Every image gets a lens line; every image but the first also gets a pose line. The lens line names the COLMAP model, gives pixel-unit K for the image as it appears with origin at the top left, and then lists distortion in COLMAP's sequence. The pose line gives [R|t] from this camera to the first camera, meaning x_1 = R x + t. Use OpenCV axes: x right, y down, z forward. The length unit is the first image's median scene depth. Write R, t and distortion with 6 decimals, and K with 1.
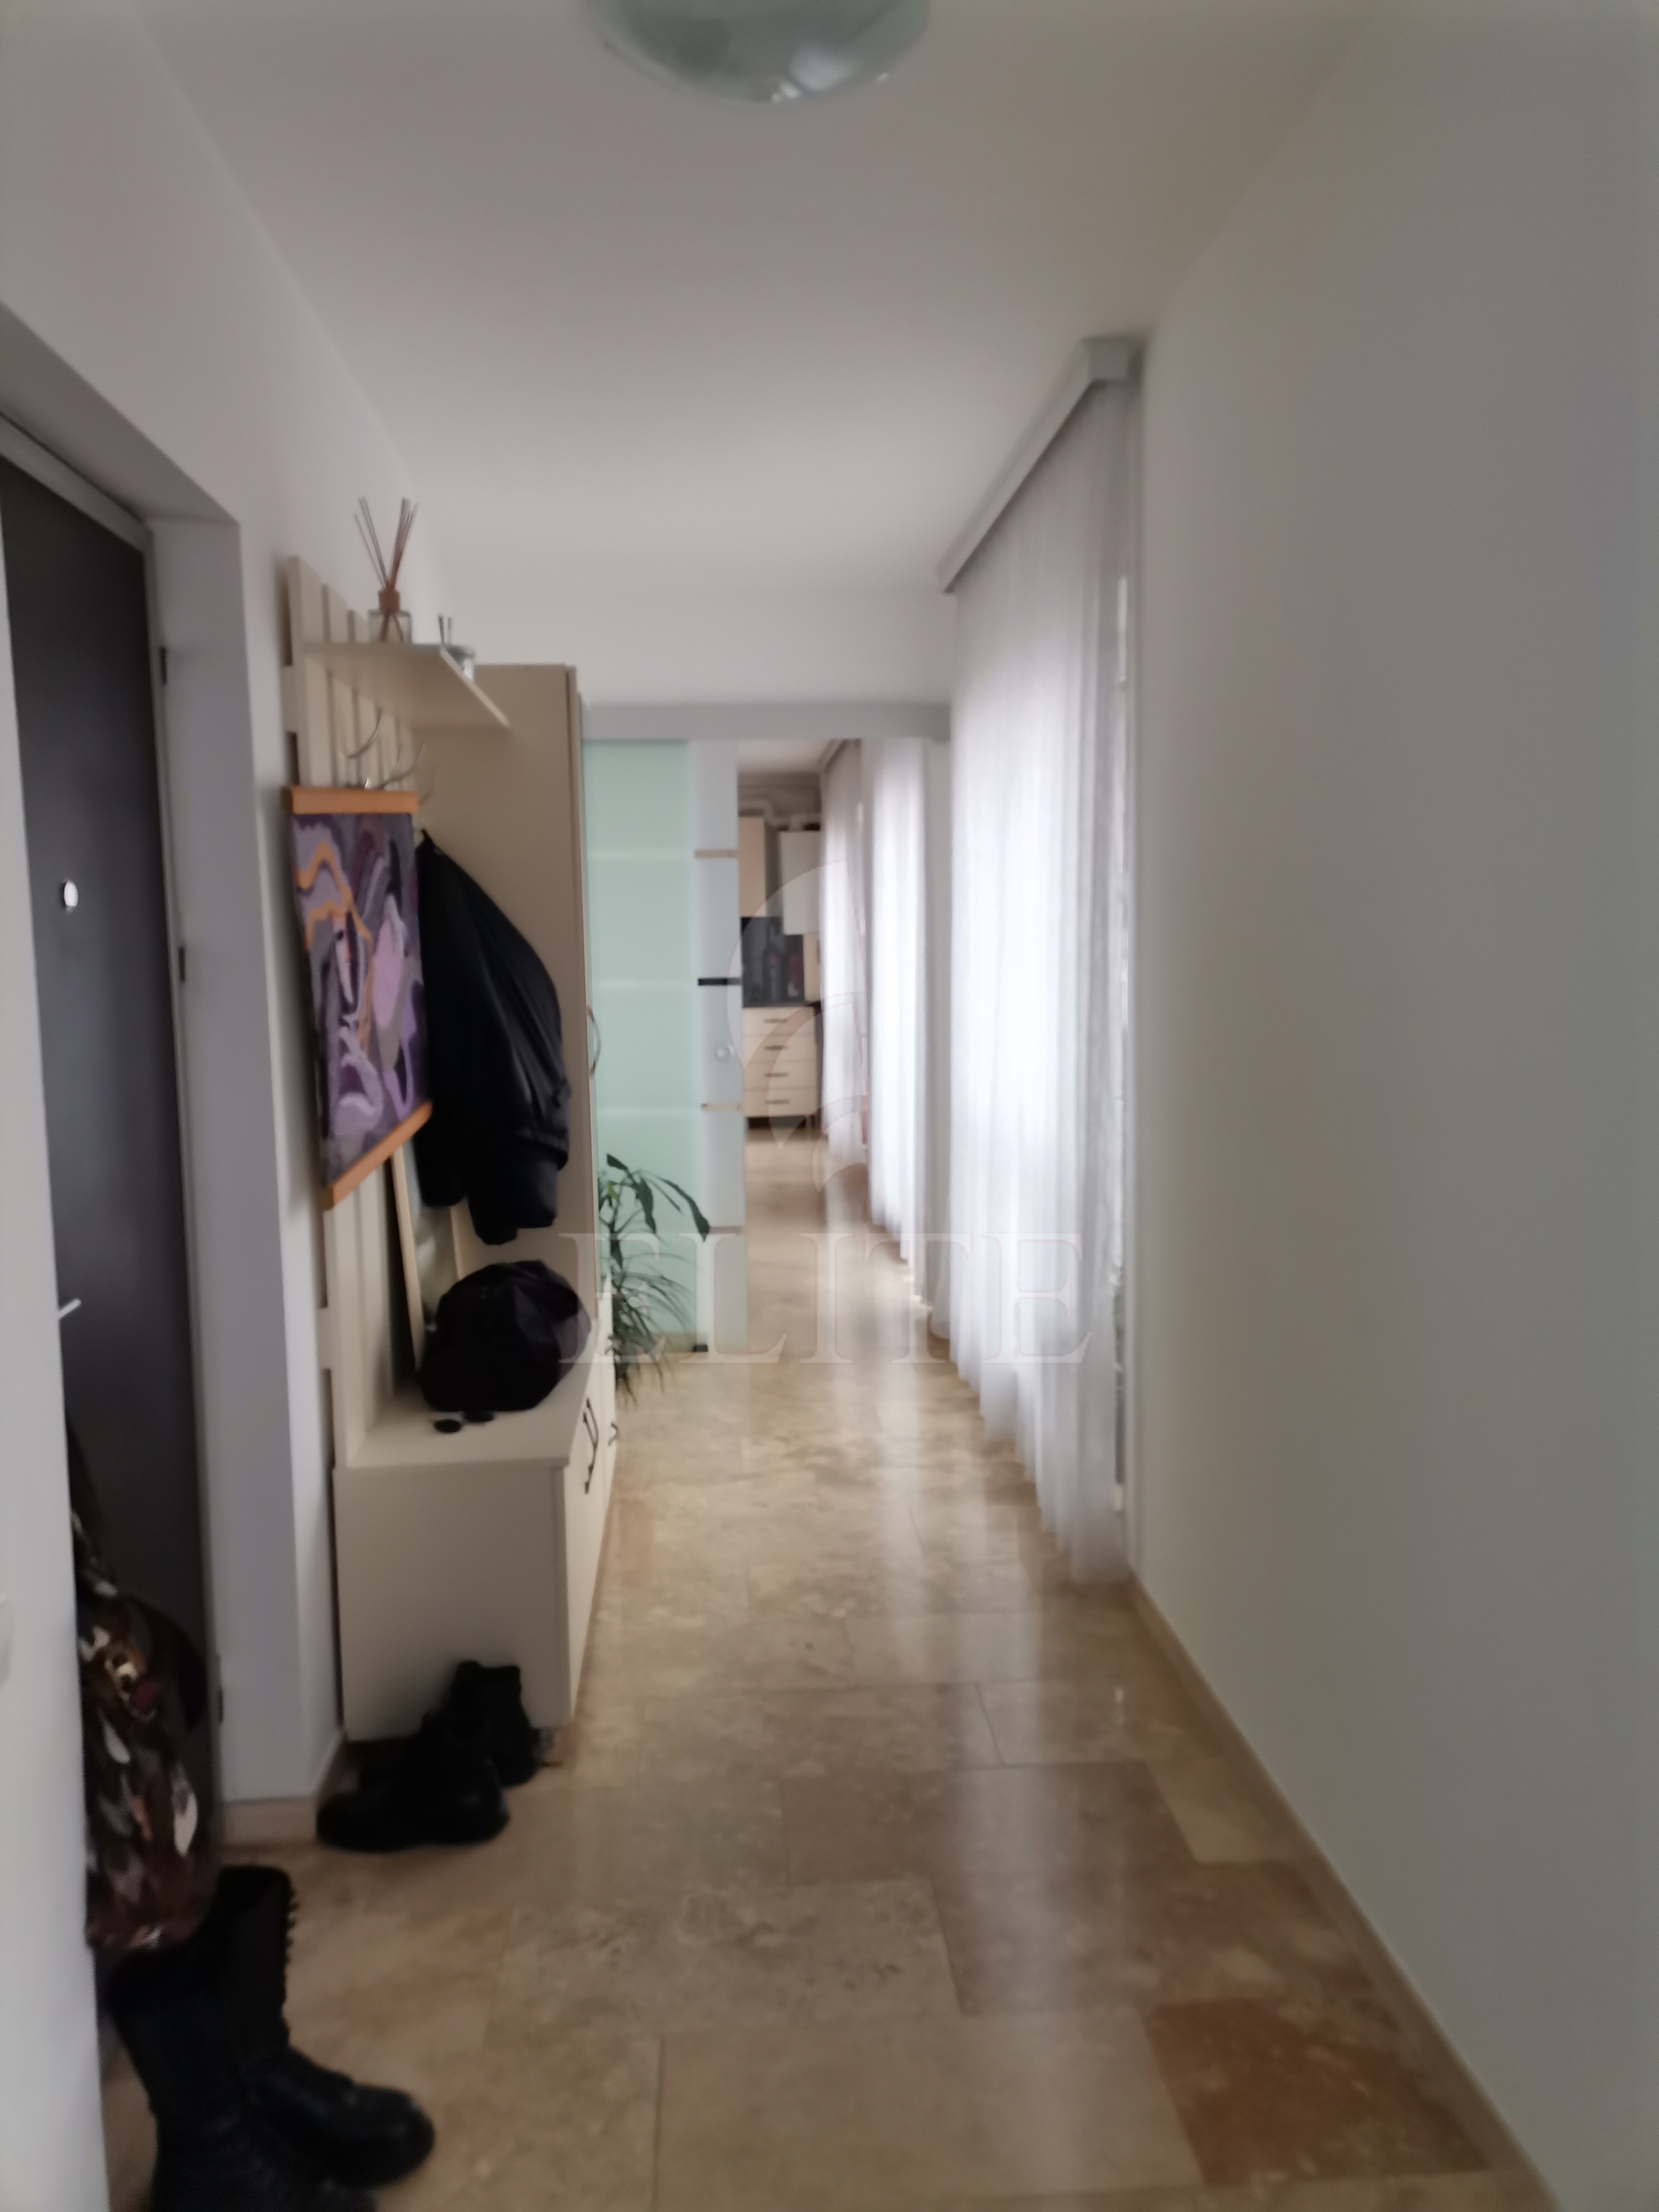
lens RADIAL K [[1585.8, 0, 829.5], [0, 1585.8, 1106.0], [0, 0, 1]] dist [-0.002290, -0.000887]
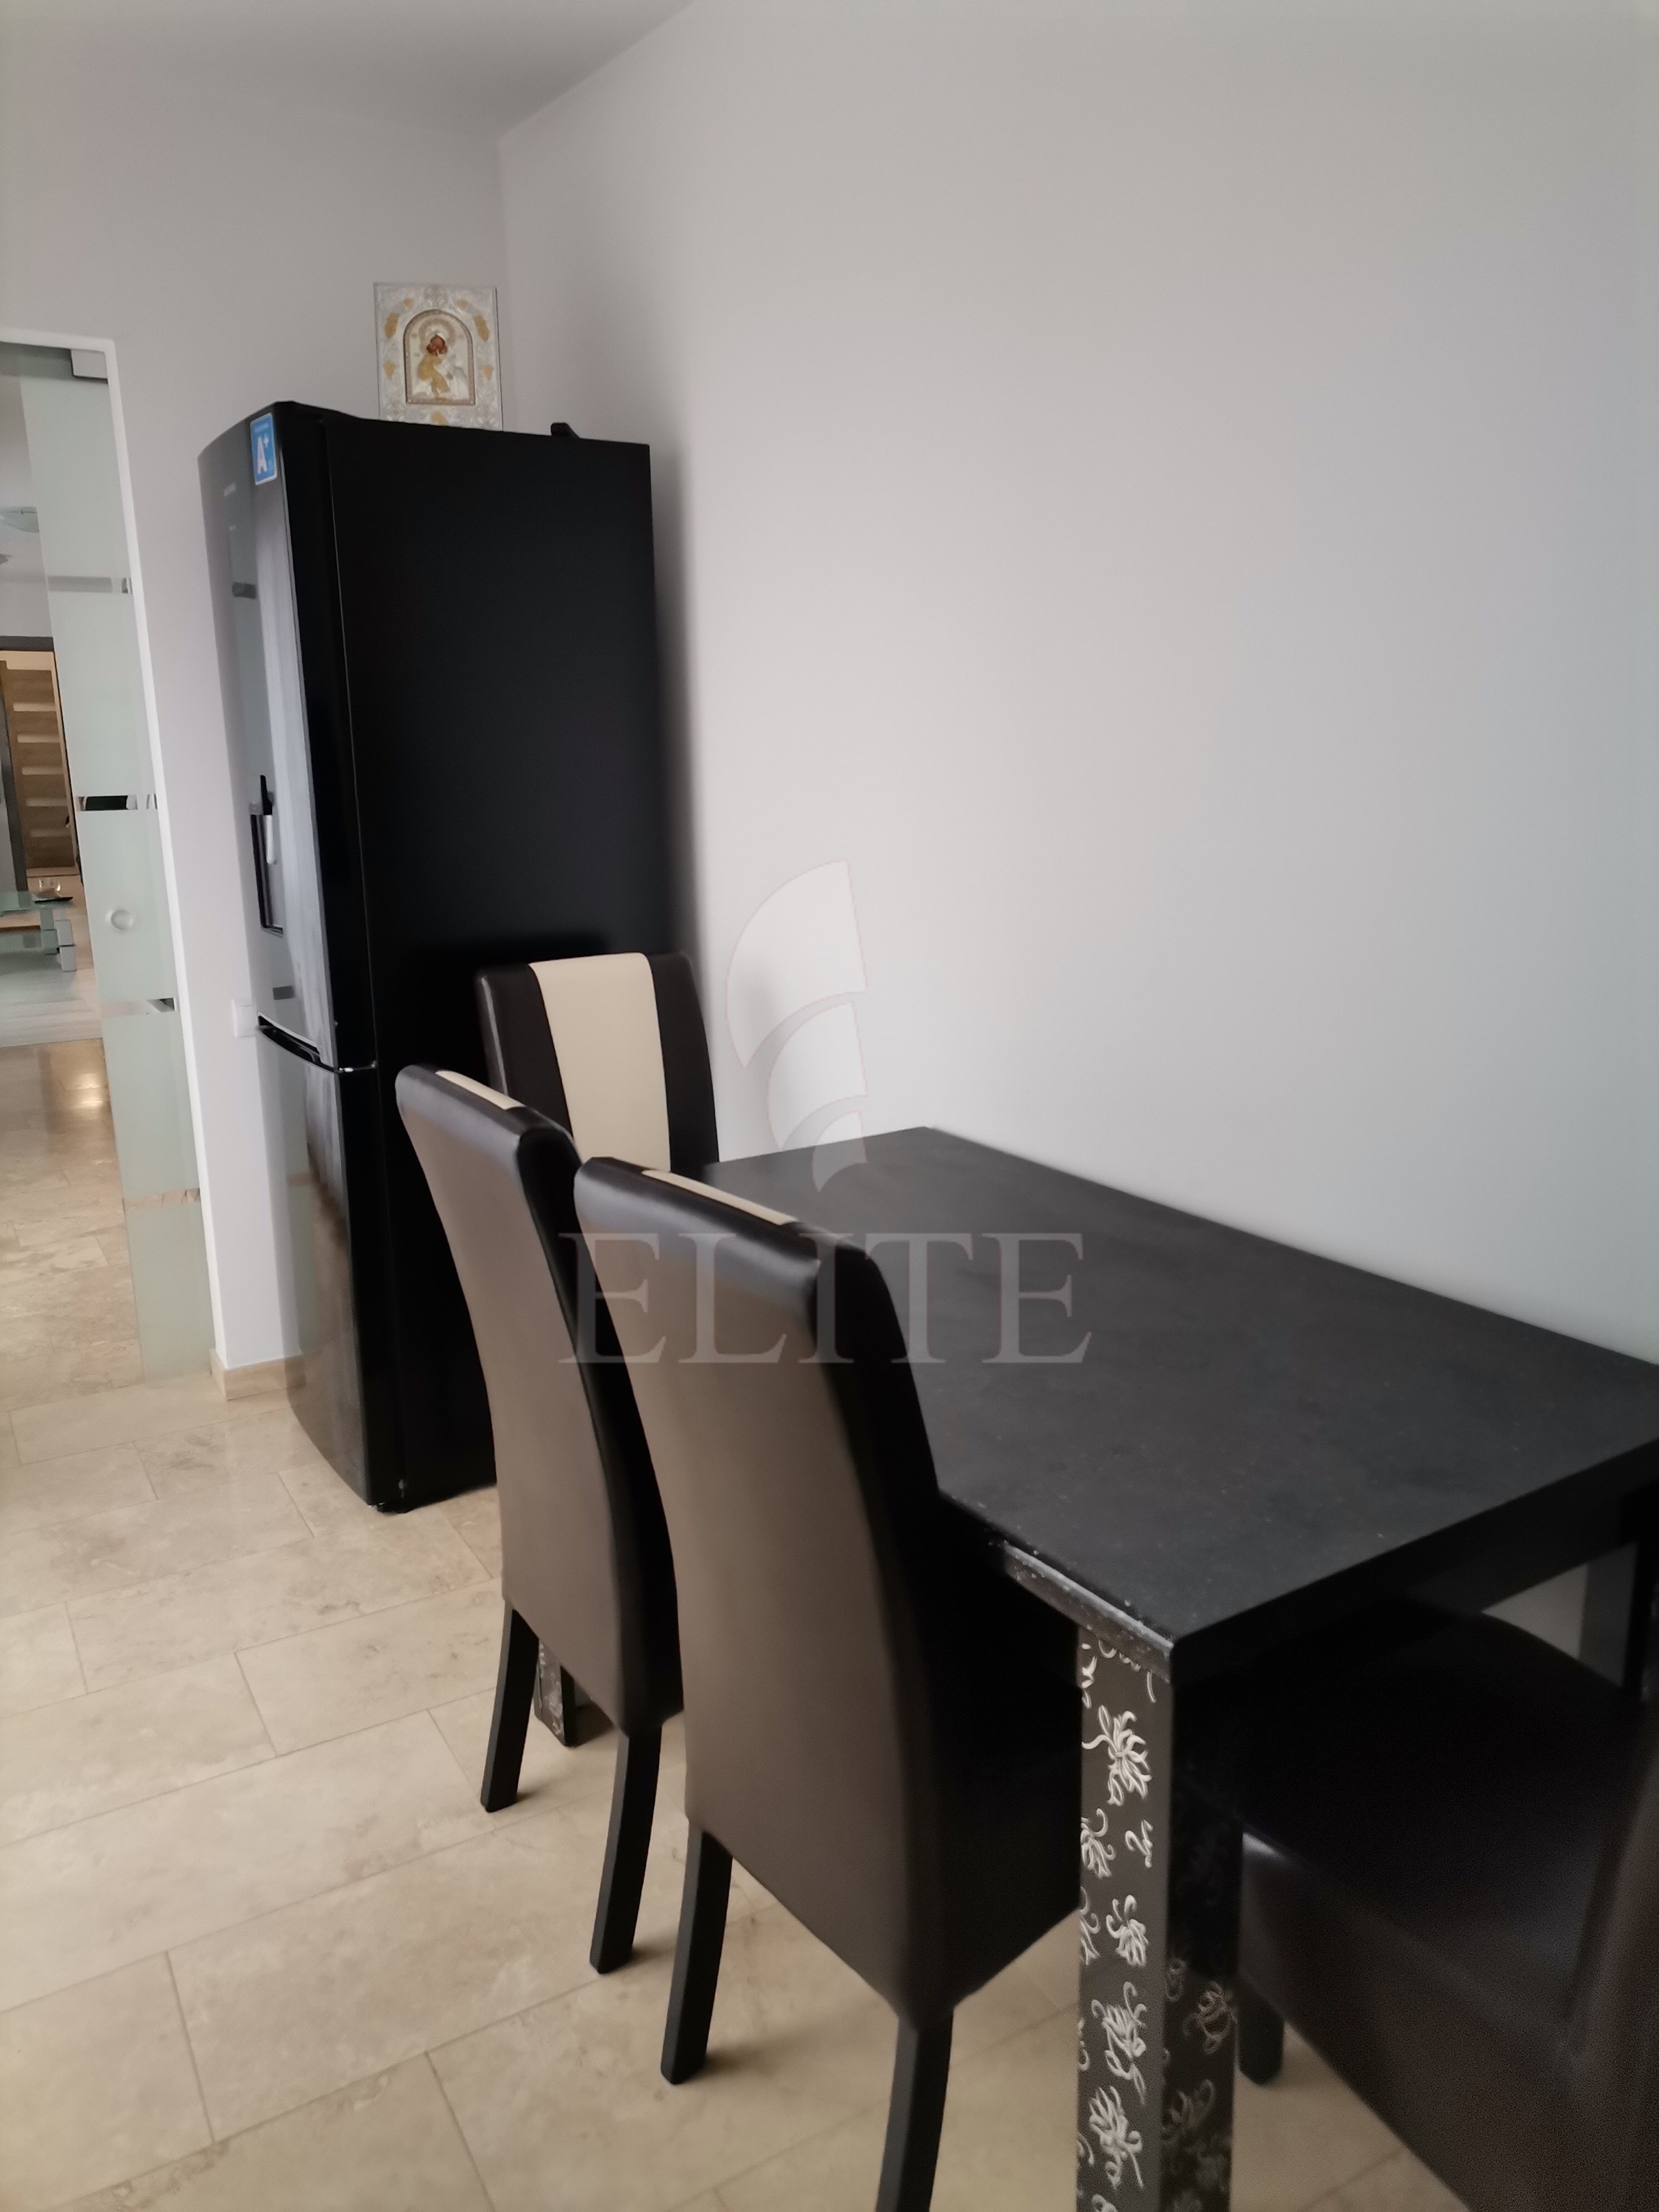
lens RADIAL K [[1585.8, 0, 829.5], [0, 1585.8, 1106.0], [0, 0, 1]] dist [-0.002290, -0.000887]
pose [[-0.891654, 0.132472, -0.432901, -0.044283], [-0.008448, 0.951194, 0.308477, -0.182139], [0.452638, 0.278712, -0.847017, 2.037931]]
